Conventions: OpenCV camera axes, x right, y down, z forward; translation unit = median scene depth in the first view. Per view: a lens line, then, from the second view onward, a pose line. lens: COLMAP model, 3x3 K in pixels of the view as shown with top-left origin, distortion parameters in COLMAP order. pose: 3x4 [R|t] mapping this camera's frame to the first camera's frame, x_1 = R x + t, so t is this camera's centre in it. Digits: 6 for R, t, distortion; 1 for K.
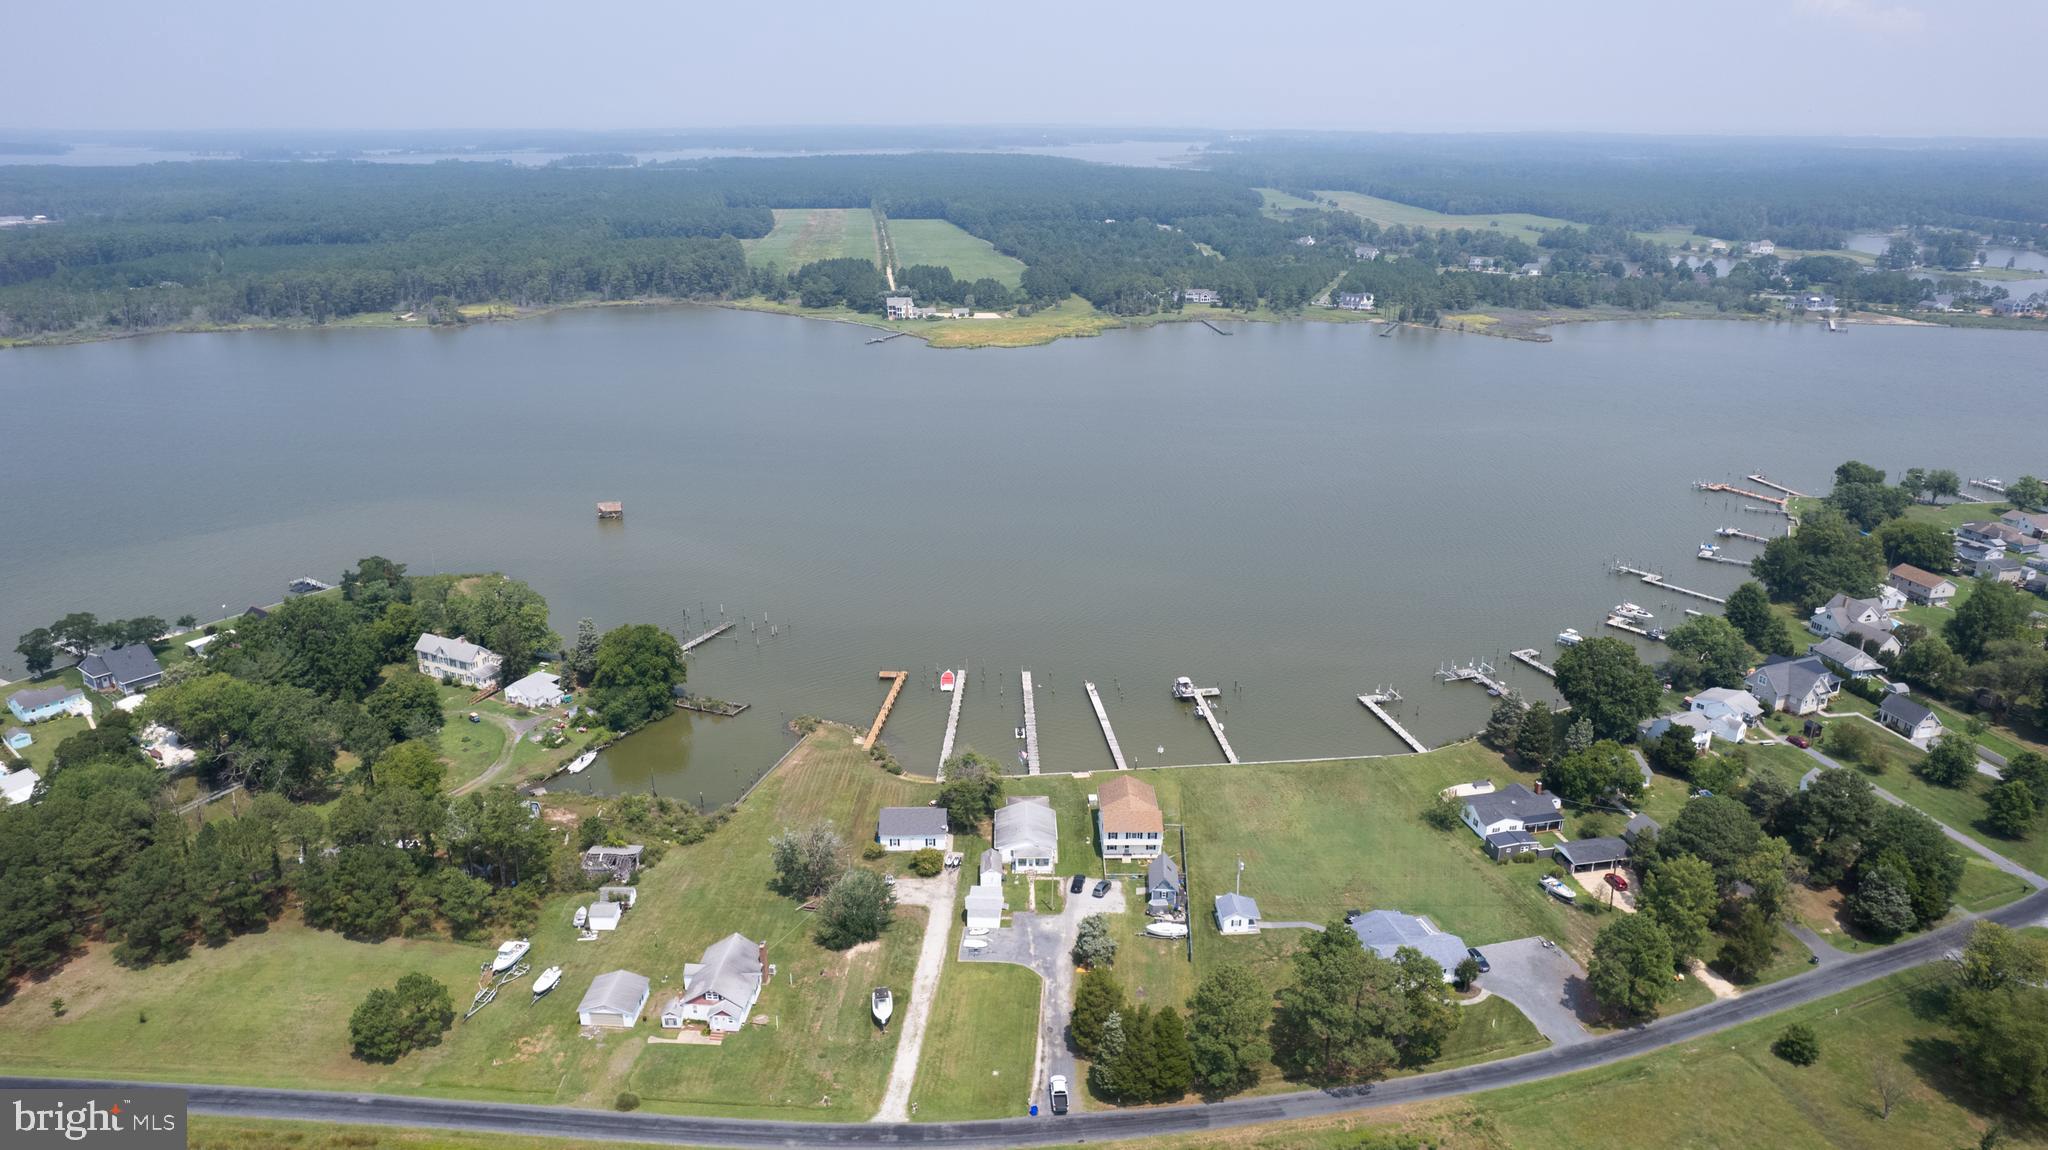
lens RADIAL K [[1335.7, 0, 1024.0], [0, 1335.7, 575.0], [0, 0, 1]] dist [-0.077262, 0.070710]
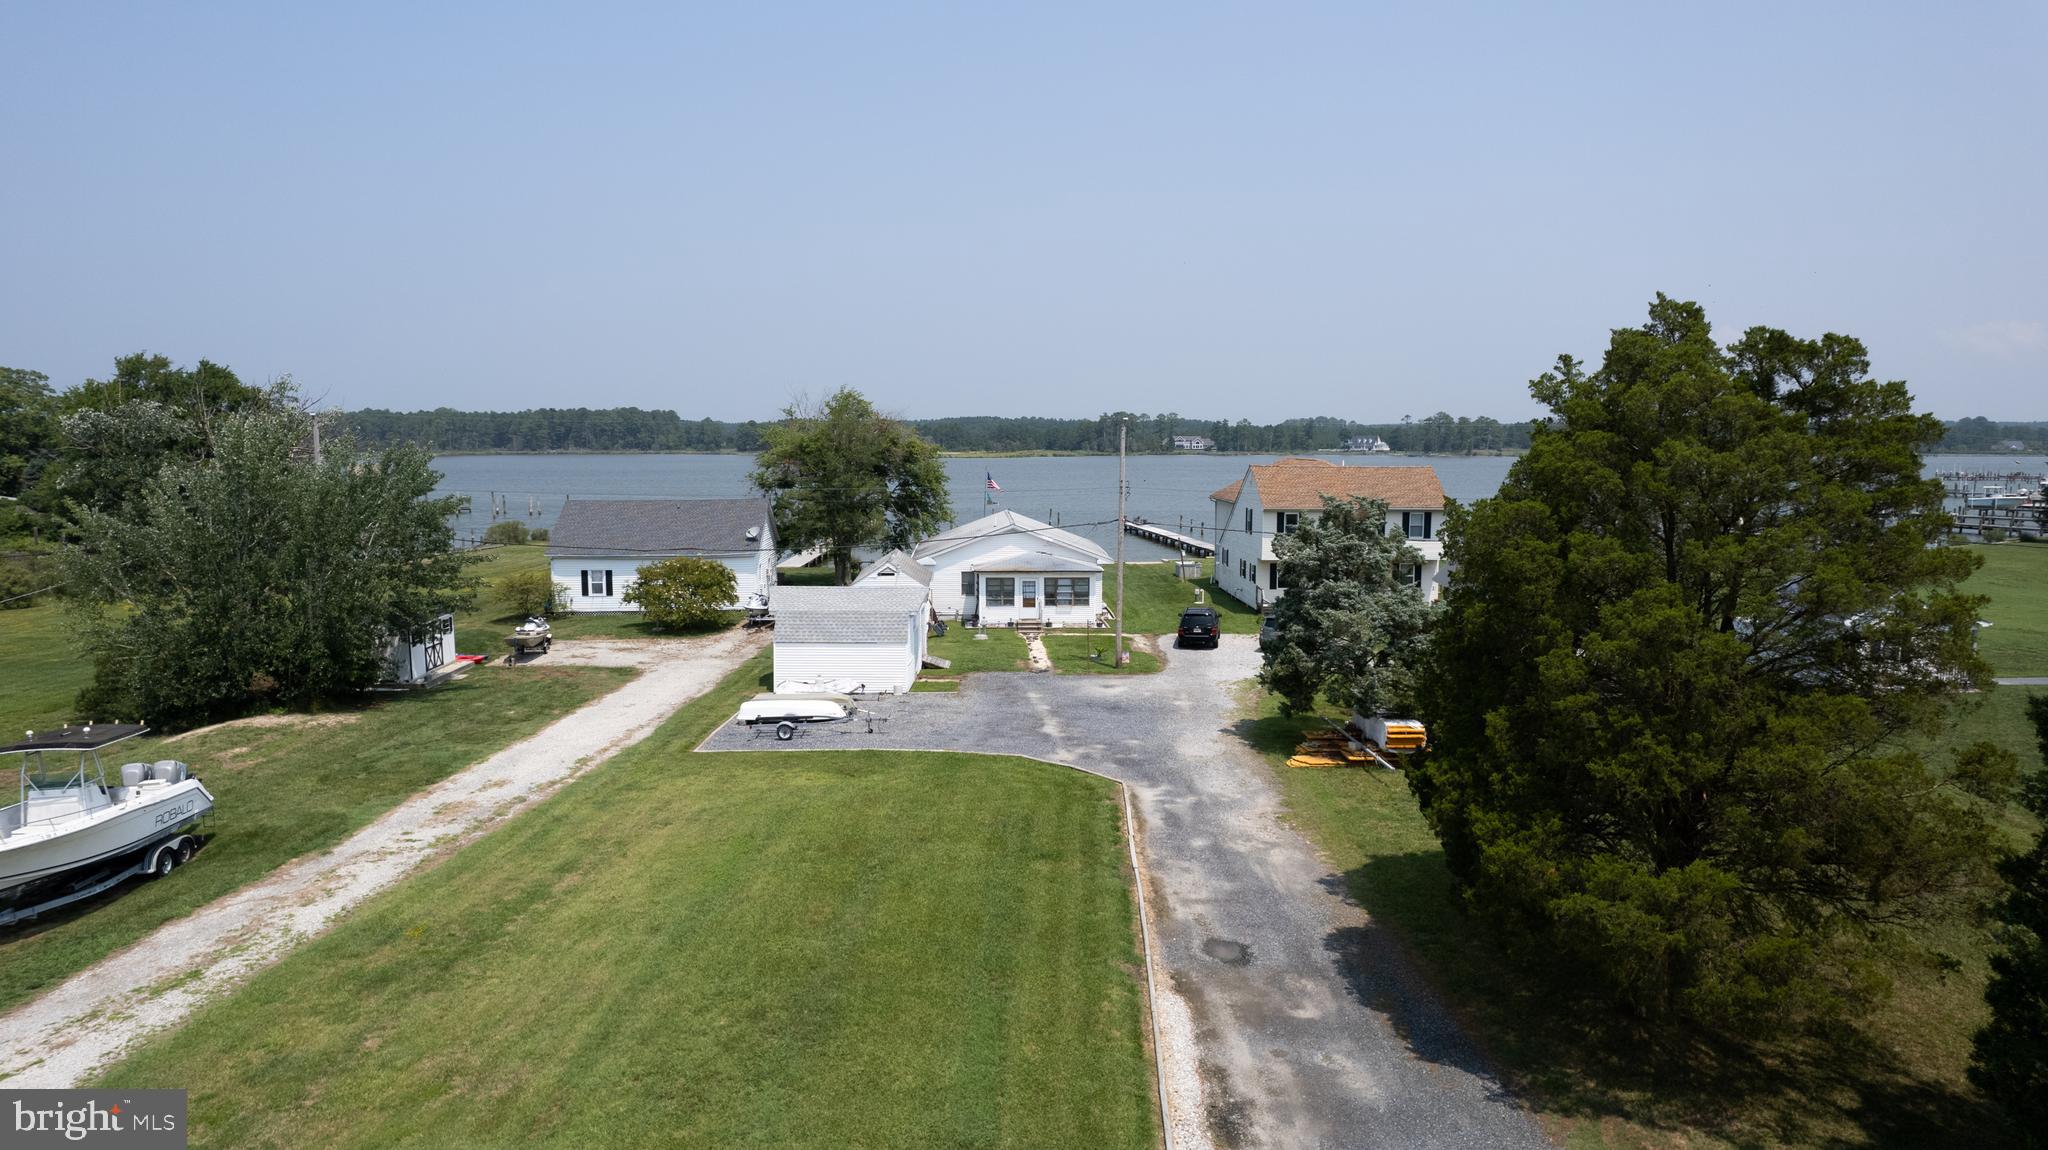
lens RADIAL K [[1307.9, 0, 1024.0], [0, 1307.9, 575.0], [0, 0, 1]] dist [-0.089040, 0.088585]
pose [[0.999664, -0.003162, 0.025718, -0.003275], [0.008900, 0.974041, -0.226199, 0.270998], [-0.024335, 0.226352, 0.973742, 0.698108]]
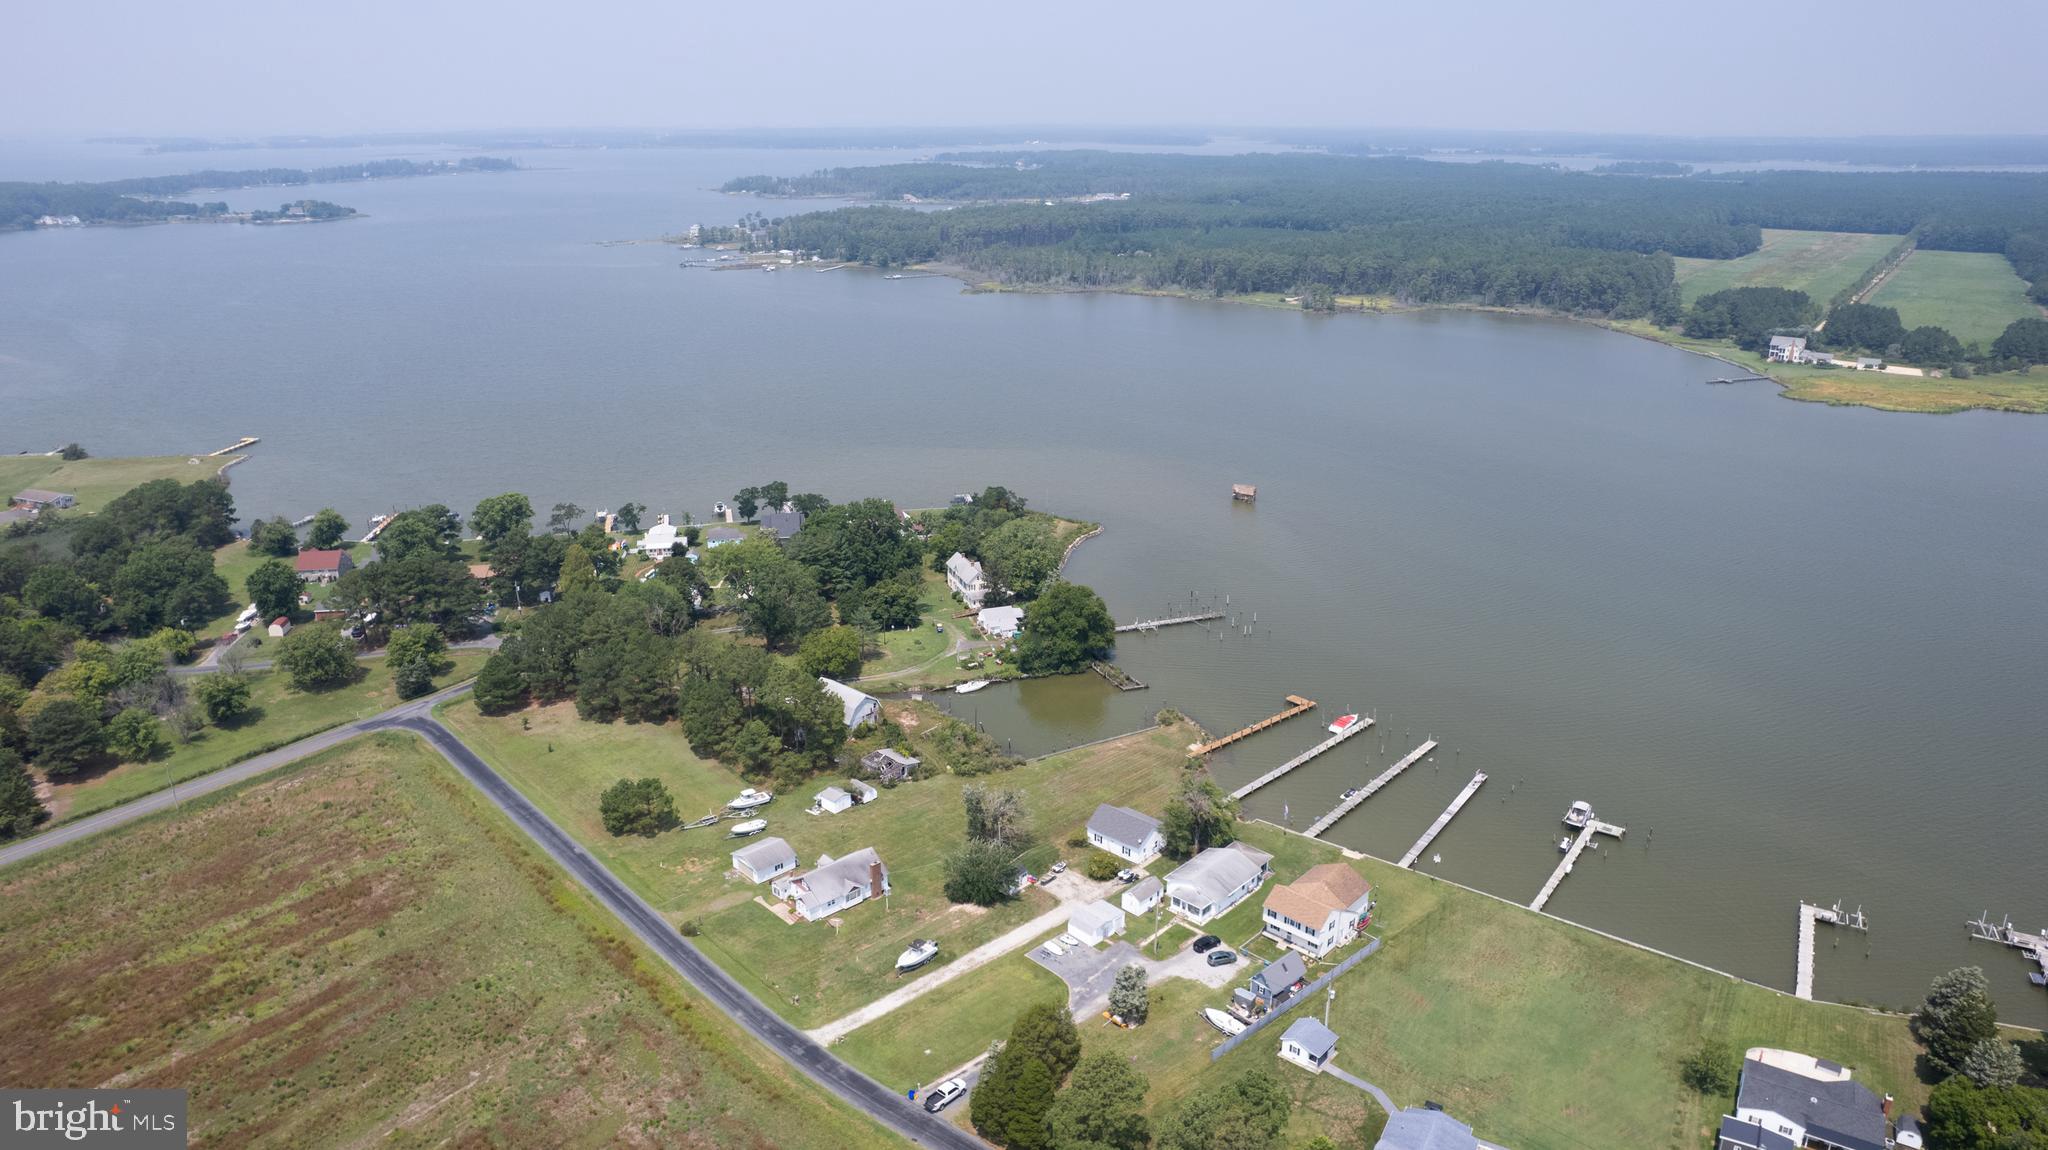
lens RADIAL K [[1335.7, 0, 1024.0], [0, 1335.7, 575.0], [0, 0, 1]] dist [-0.077262, 0.070710]
pose [[0.726951, 0.225466, -0.648620, 0.468961], [-0.226994, 0.970361, 0.082900, -0.062017], [0.648087, 0.086969, 0.756584, 0.188489]]
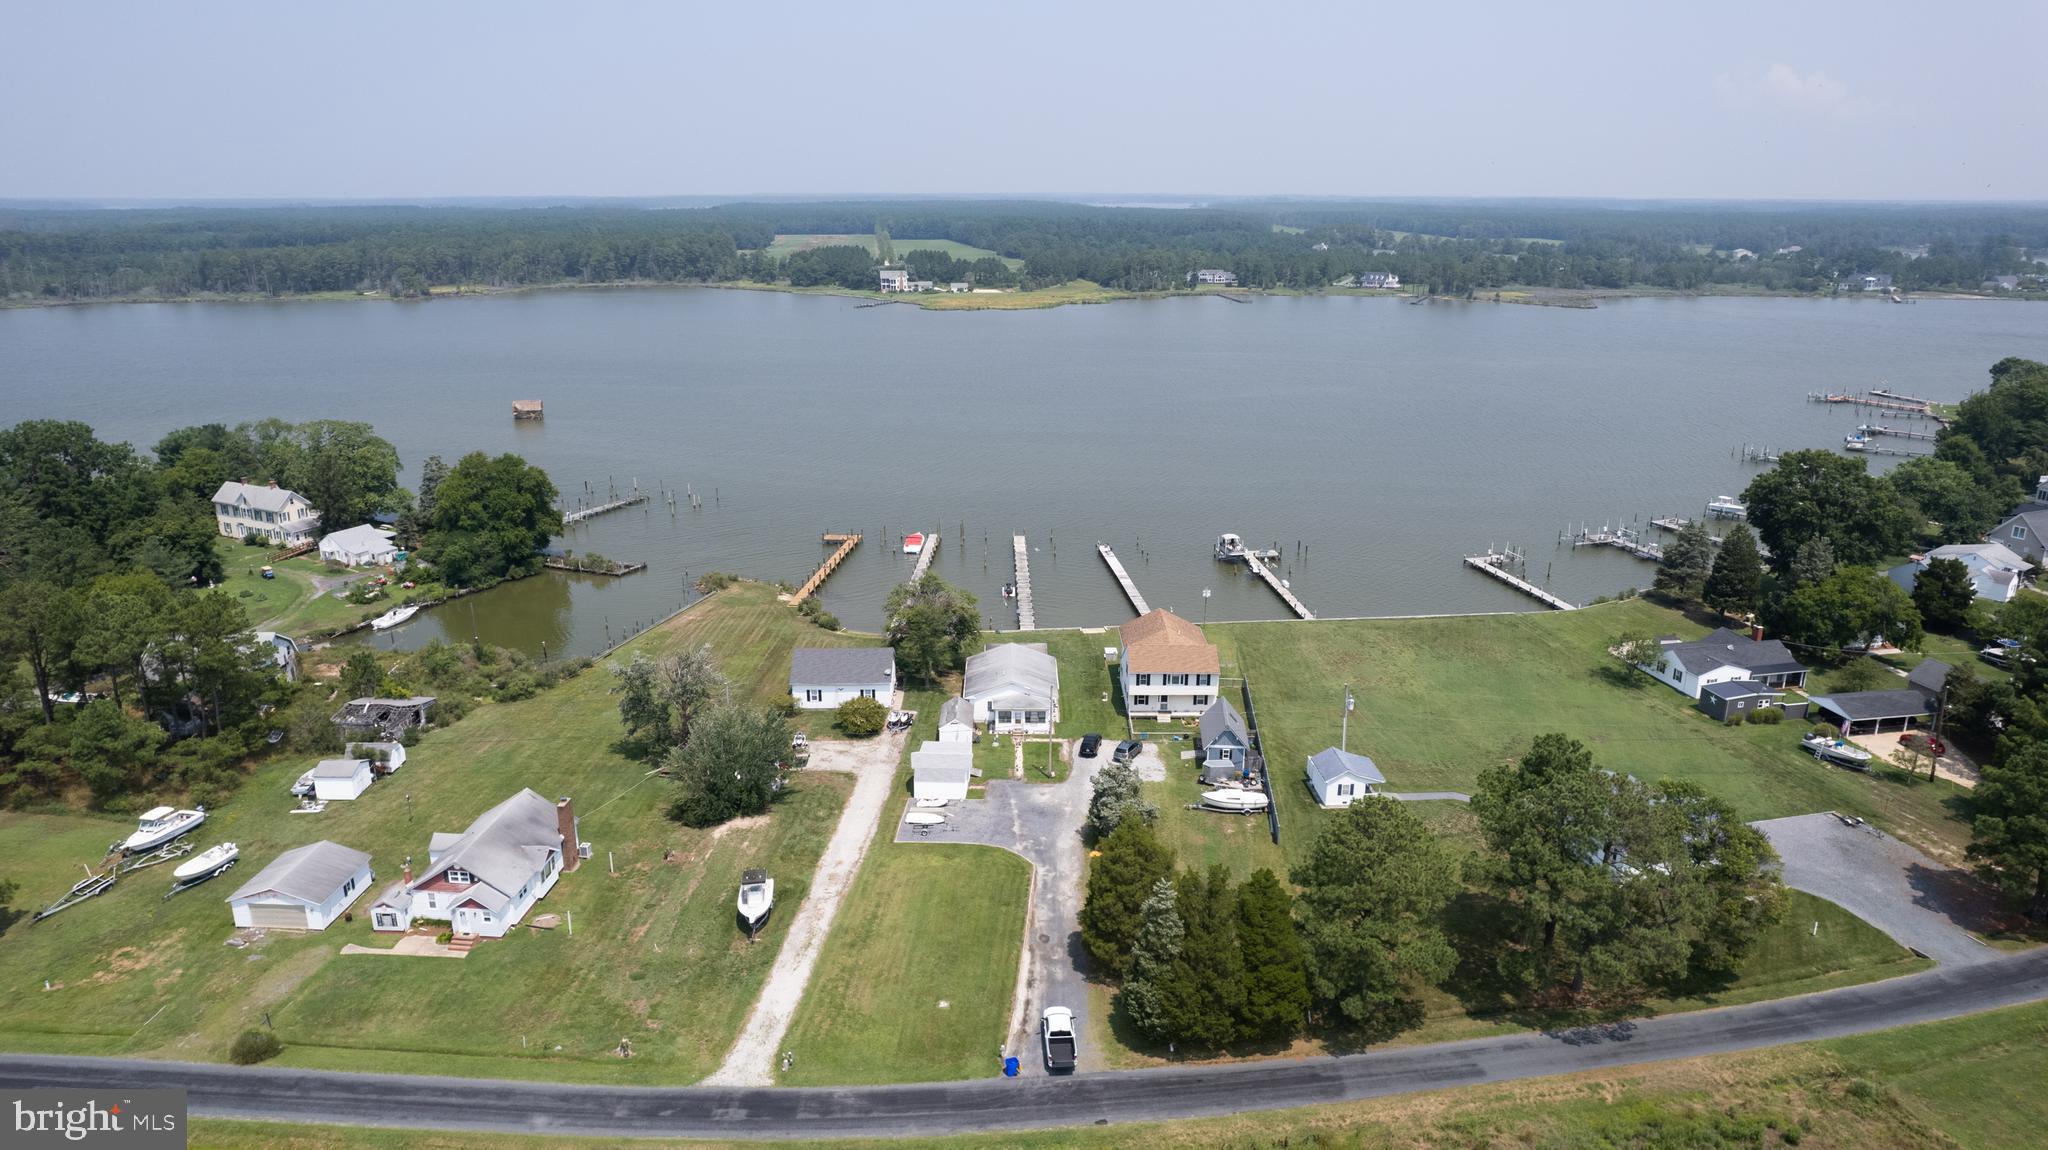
lens RADIAL K [[1307.9, 0, 1024.0], [0, 1307.9, 575.0], [0, 0, 1]] dist [-0.089040, 0.088585]
pose [[0.999986, 0.001436, -0.005179, 0.011073], [-0.001676, 0.998912, -0.046610, 0.171561], [0.005106, 0.046618, 0.998900, 0.348847]]
